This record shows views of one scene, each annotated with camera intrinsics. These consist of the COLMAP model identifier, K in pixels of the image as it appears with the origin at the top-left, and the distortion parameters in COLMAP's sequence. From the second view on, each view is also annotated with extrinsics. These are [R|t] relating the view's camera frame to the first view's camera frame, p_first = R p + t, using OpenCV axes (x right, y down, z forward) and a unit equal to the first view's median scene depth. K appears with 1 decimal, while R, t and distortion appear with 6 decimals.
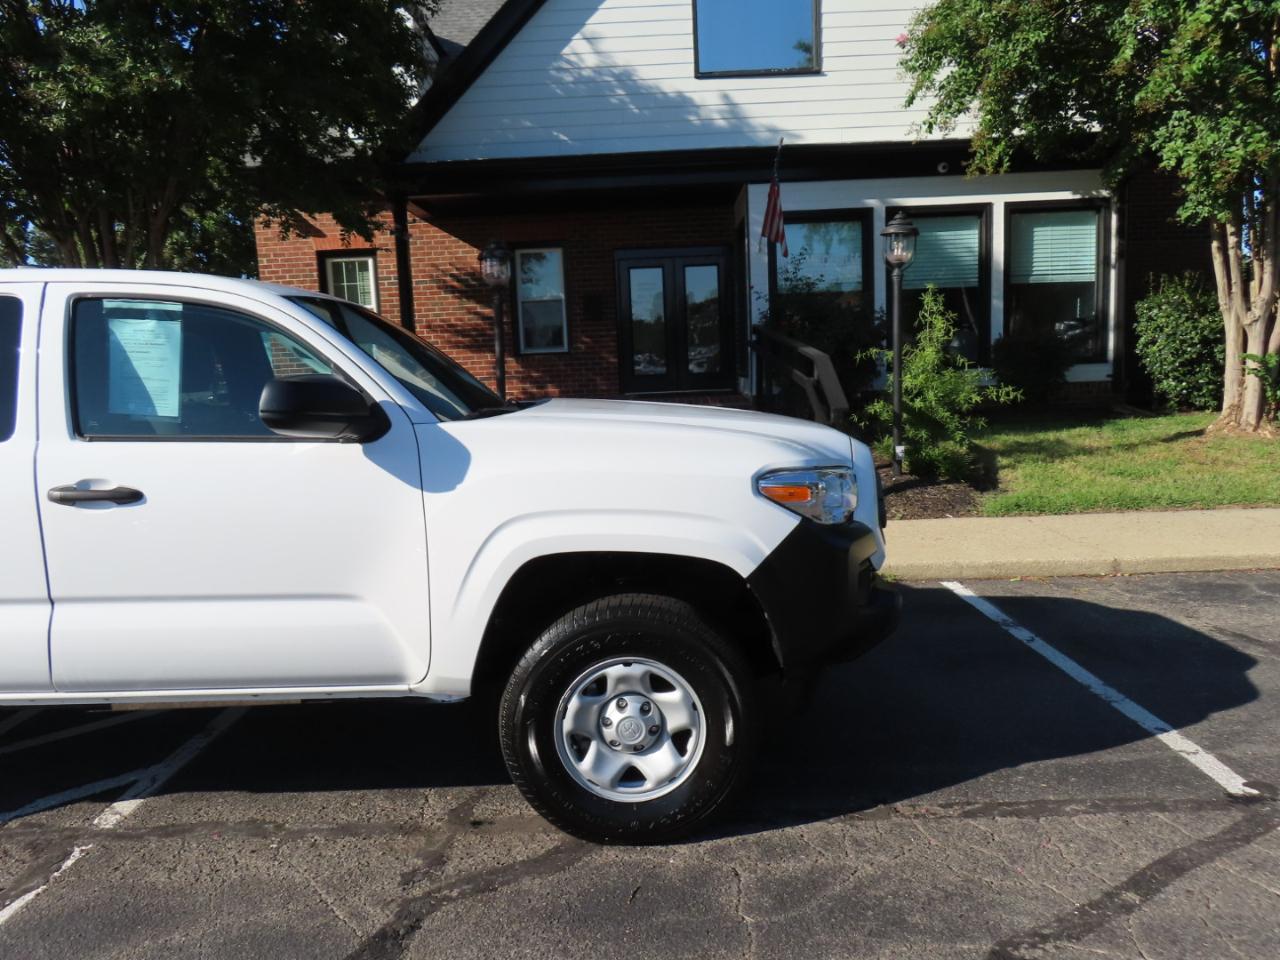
lens RADIAL K [[919.1, 0, 642.1], [0, 919.1, 478.3], [0, 0, 1]] dist [-0.005711, 0.000682]
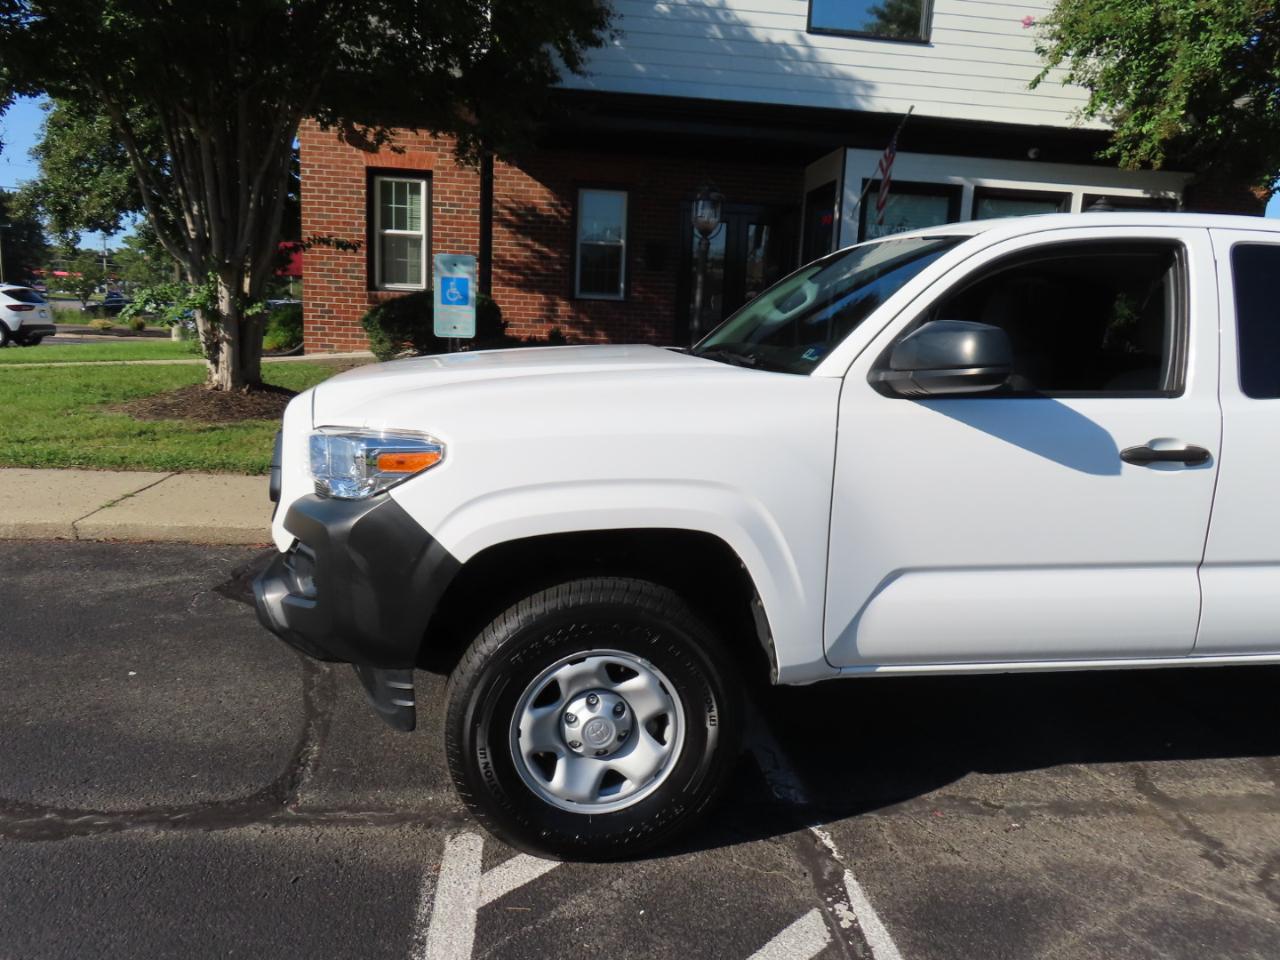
lens RADIAL K [[916.1, 0, 644.1], [0, 916.1, 480.3], [0, 0, 1]] dist [-0.004085, -0.002155]
pose [[0.987739, 0.061460, 0.143504, -0.284371], [-0.068814, 0.996529, 0.046854, 0.008442], [-0.140126, -0.056154, 0.988540, 0.041847]]
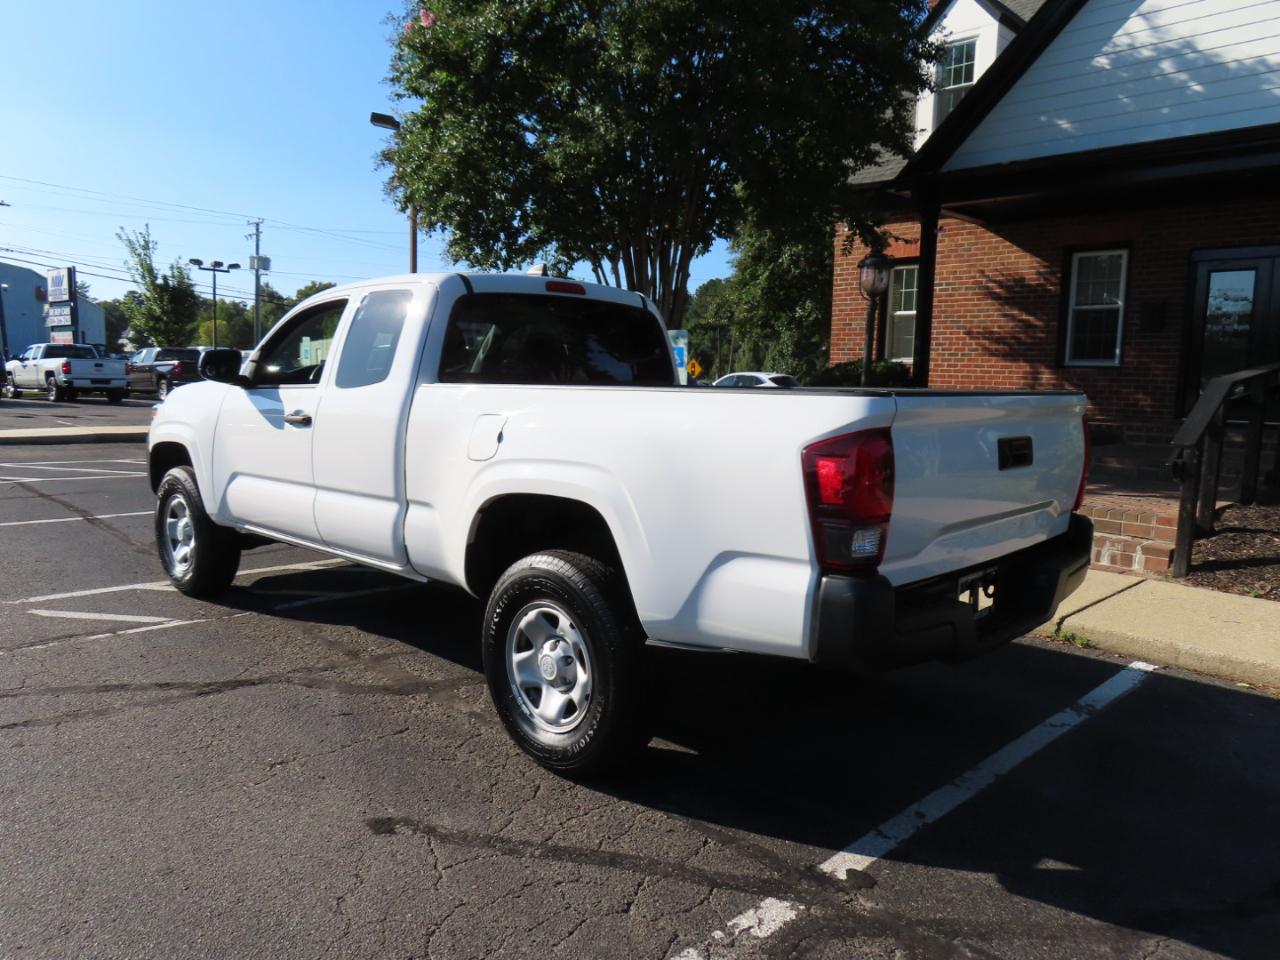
lens RADIAL K [[919.1, 0, 642.1], [0, 919.1, 478.3], [0, 0, 1]] dist [-0.005711, 0.000682]
pose [[0.709096, 0.138886, -0.691299, 0.337950], [-0.142864, 0.988374, 0.052028, -0.015354], [0.690488, 0.061869, 0.720693, 0.068944]]
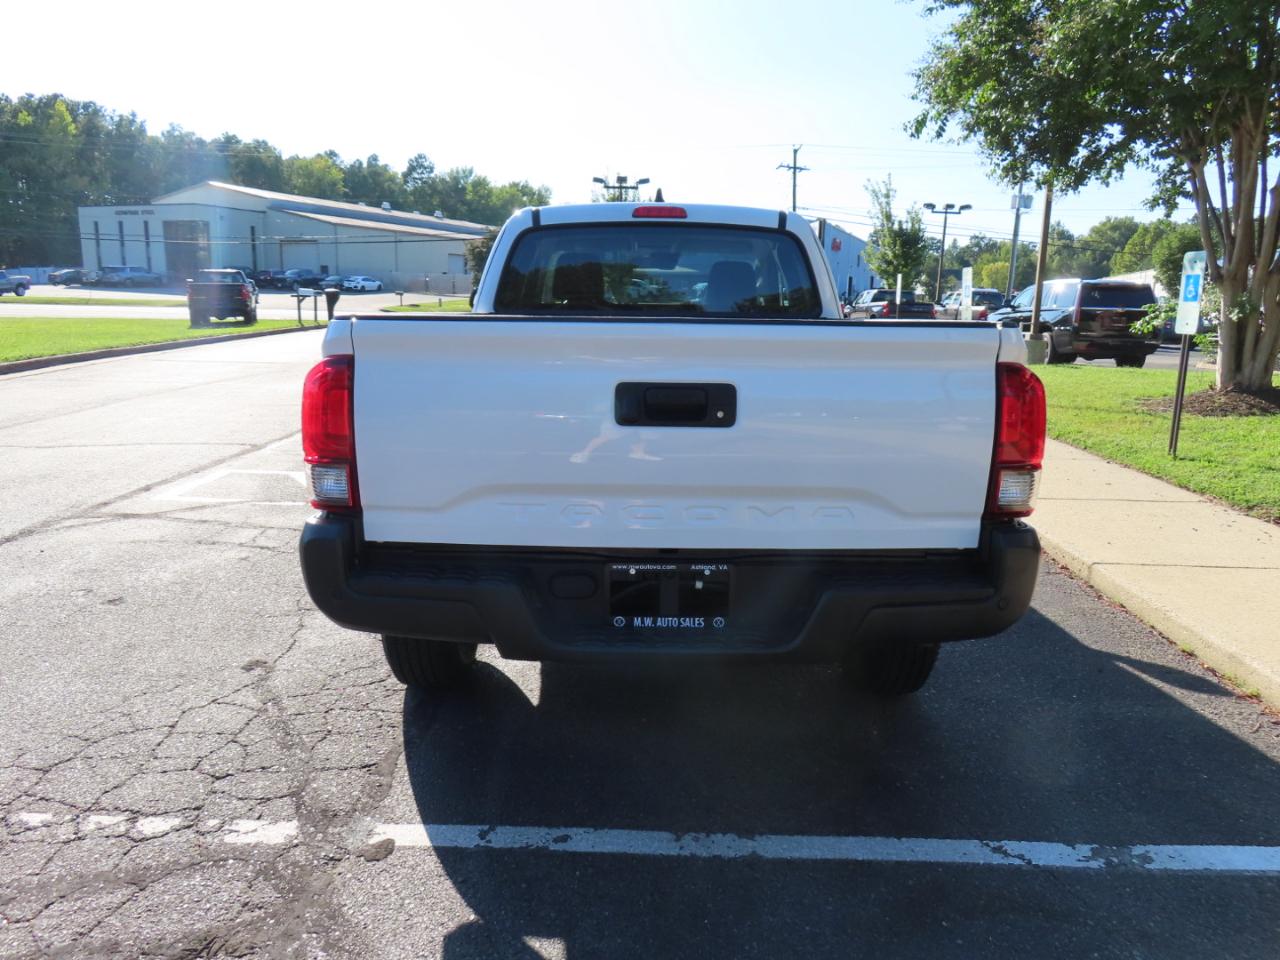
lens RADIAL K [[919.1, 0, 642.1], [0, 919.1, 478.3], [0, 0, 1]] dist [-0.005711, 0.000682]
pose [[-0.015915, 0.234091, -0.972084, 0.430195], [-0.144883, 0.961407, 0.233892, -0.059332], [0.989321, 0.144560, 0.018615, 0.366984]]
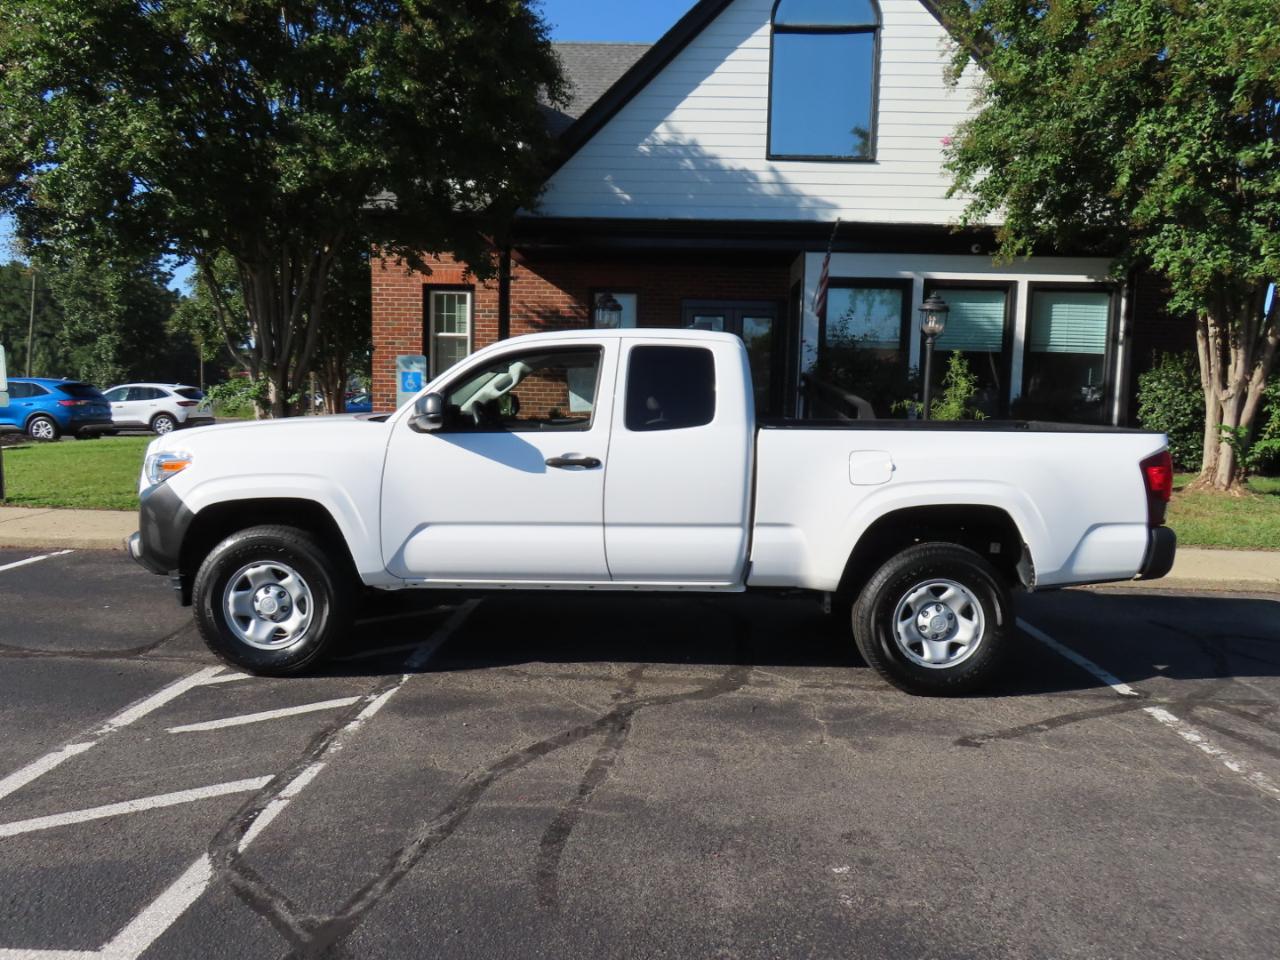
lens RADIAL K [[919.1, 0, 642.1], [0, 919.1, 478.3], [0, 0, 1]] dist [-0.005711, 0.000682]
pose [[0.997396, 0.067305, -0.025905, -0.053230], [-0.068223, 0.997008, -0.036338, 0.026522], [0.023382, 0.038011, 0.999004, -0.195248]]
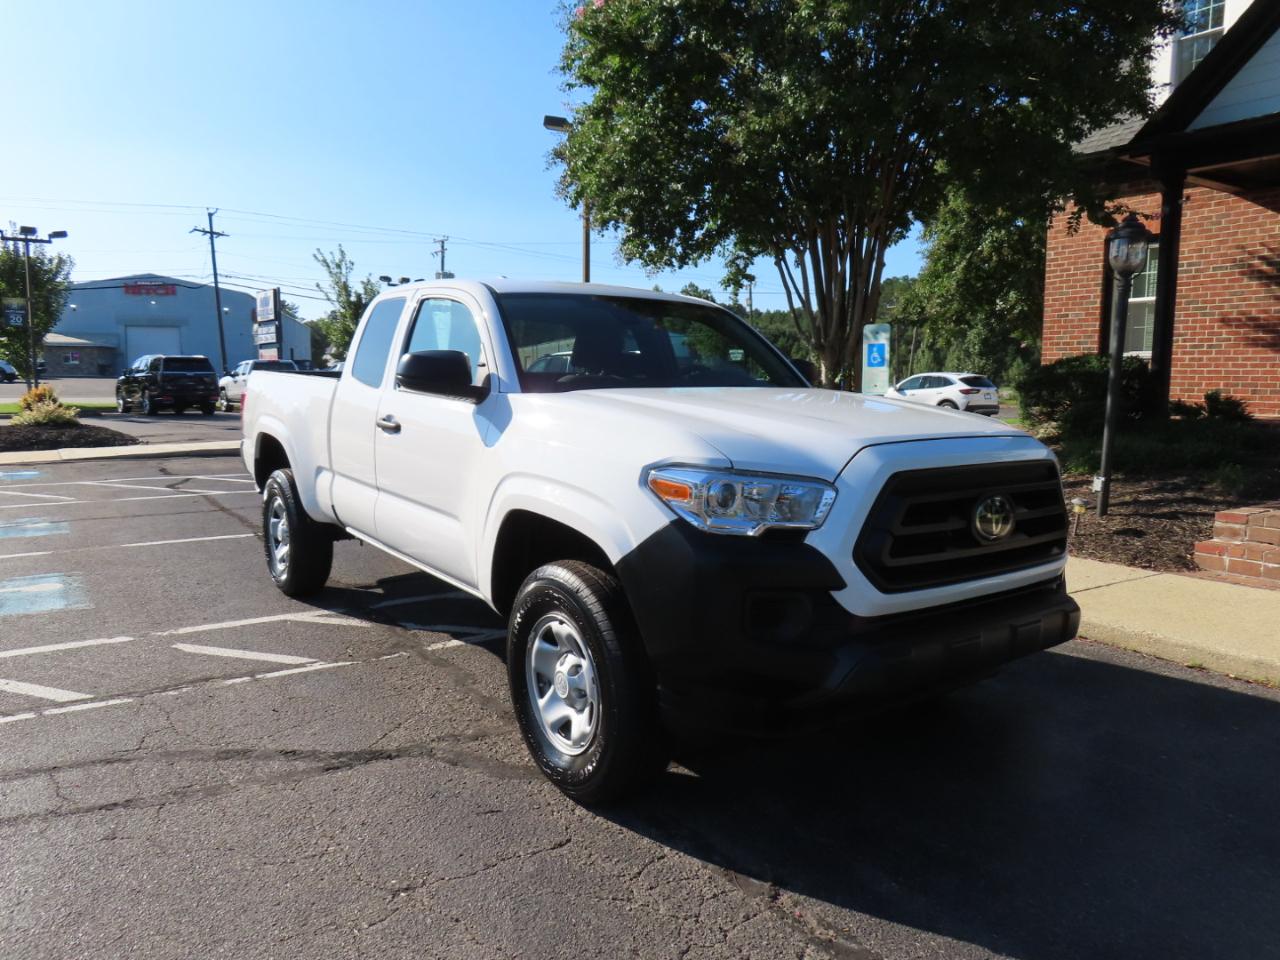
lens RADIAL K [[918.7, 0, 641.2], [0, 918.7, 482.6], [0, 0, 1]] dist [-0.005836, -0.000521]
pose [[0.569309, 0.138487, -0.810376, 0.255382], [-0.131639, 0.988348, 0.076421, -0.016462], [0.811516, 0.063169, 0.580906, 0.123646]]
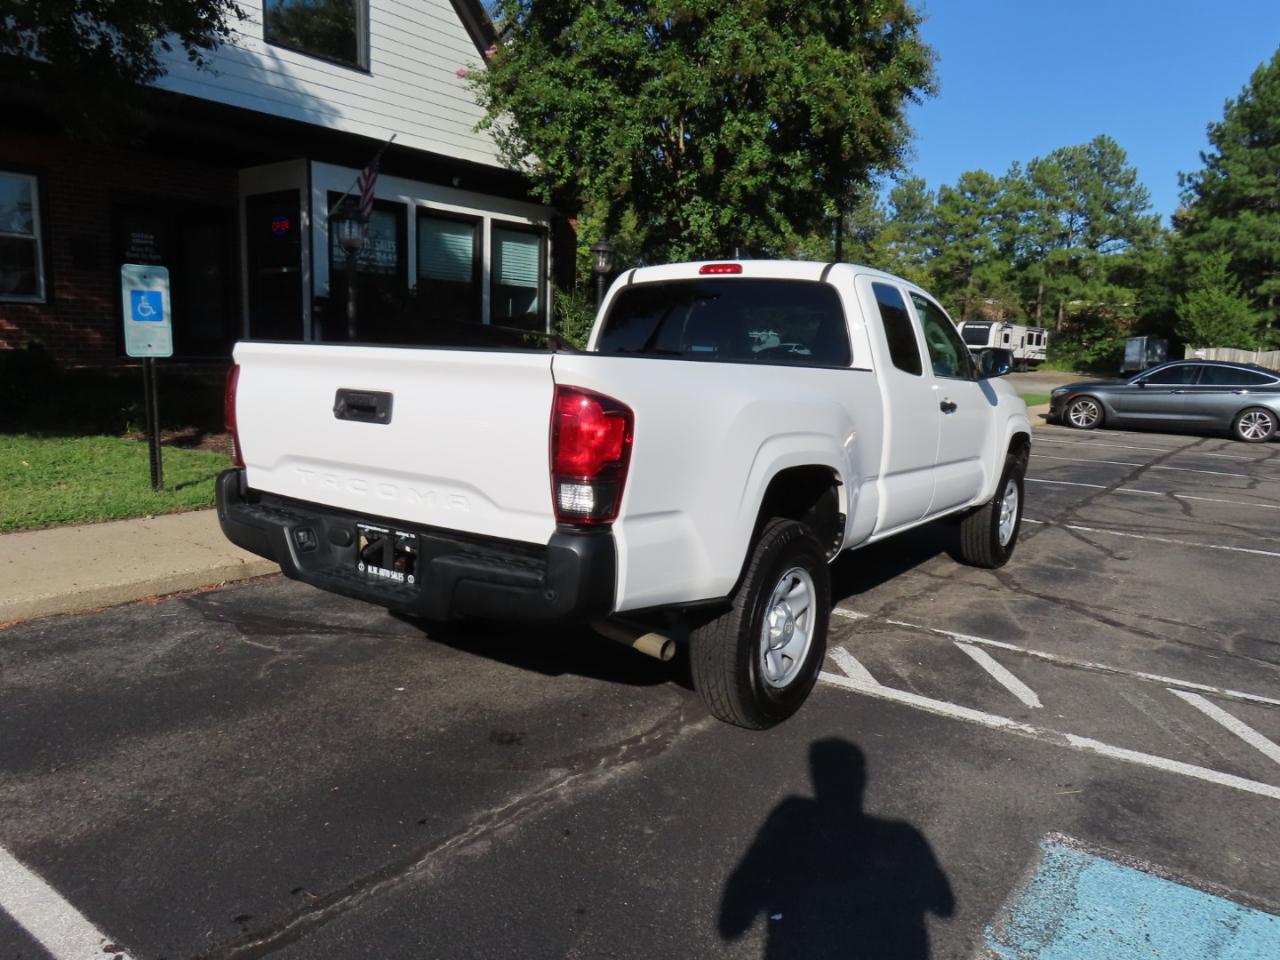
lens RADIAL K [[918.7, 0, 641.2], [0, 918.7, 482.6], [0, 0, 1]] dist [-0.005836, -0.000521]
pose [[0.588547, -0.065141, 0.805835, -0.674536], [0.045382, 0.997839, 0.047517, 0.015264], [-0.807189, 0.008605, 0.590231, 0.114222]]
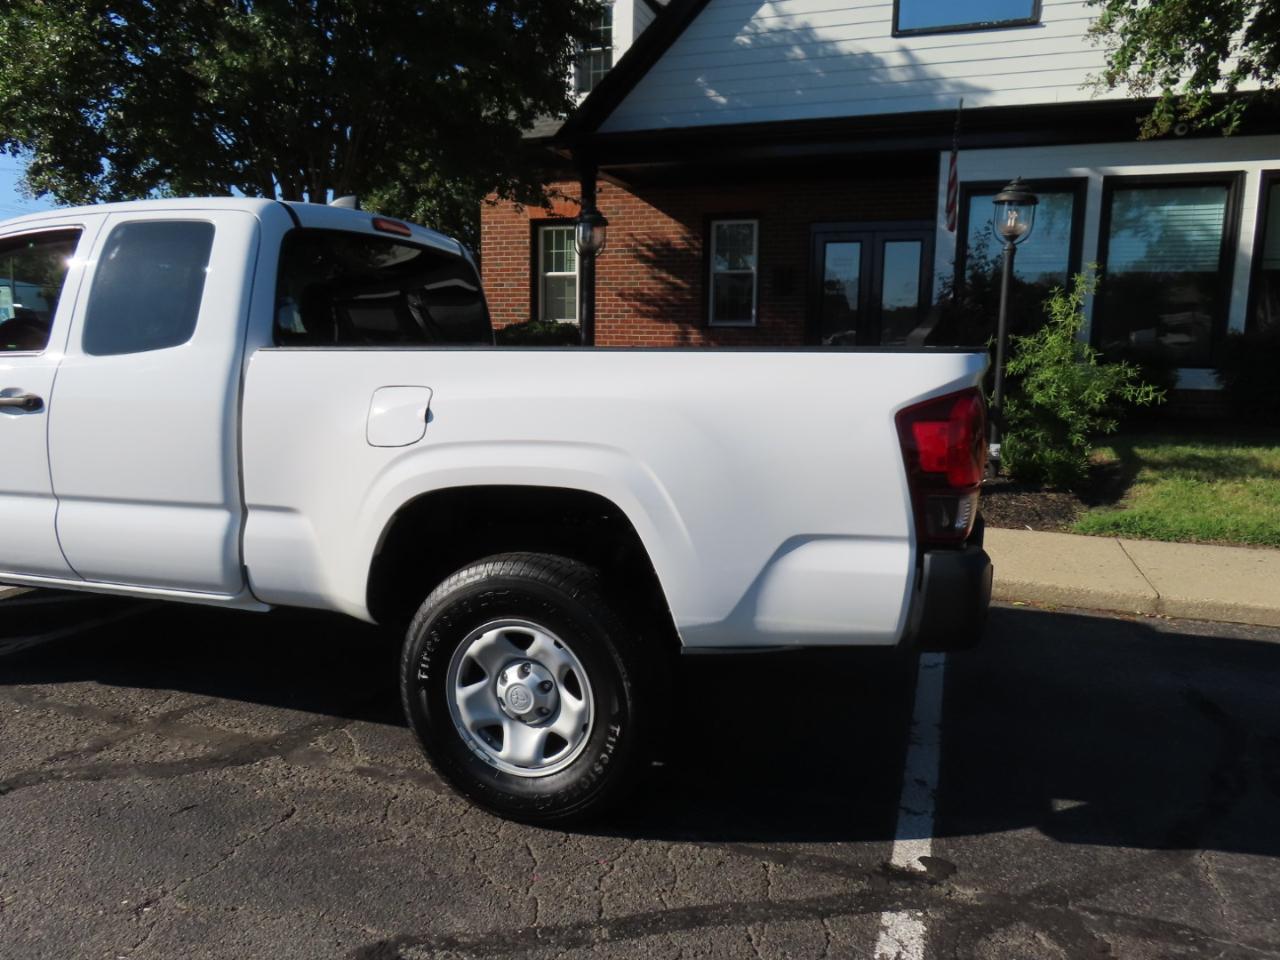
lens RADIAL K [[919.4, 0, 645.0], [0, 919.4, 476.8], [0, 0, 1]] dist [-0.008314, 0.004449]
pose [[0.943073, 0.102005, -0.316557, 0.205956], [-0.095423, 0.994776, 0.036270, -0.002980], [0.318603, -0.003998, 0.947880, 0.047889]]
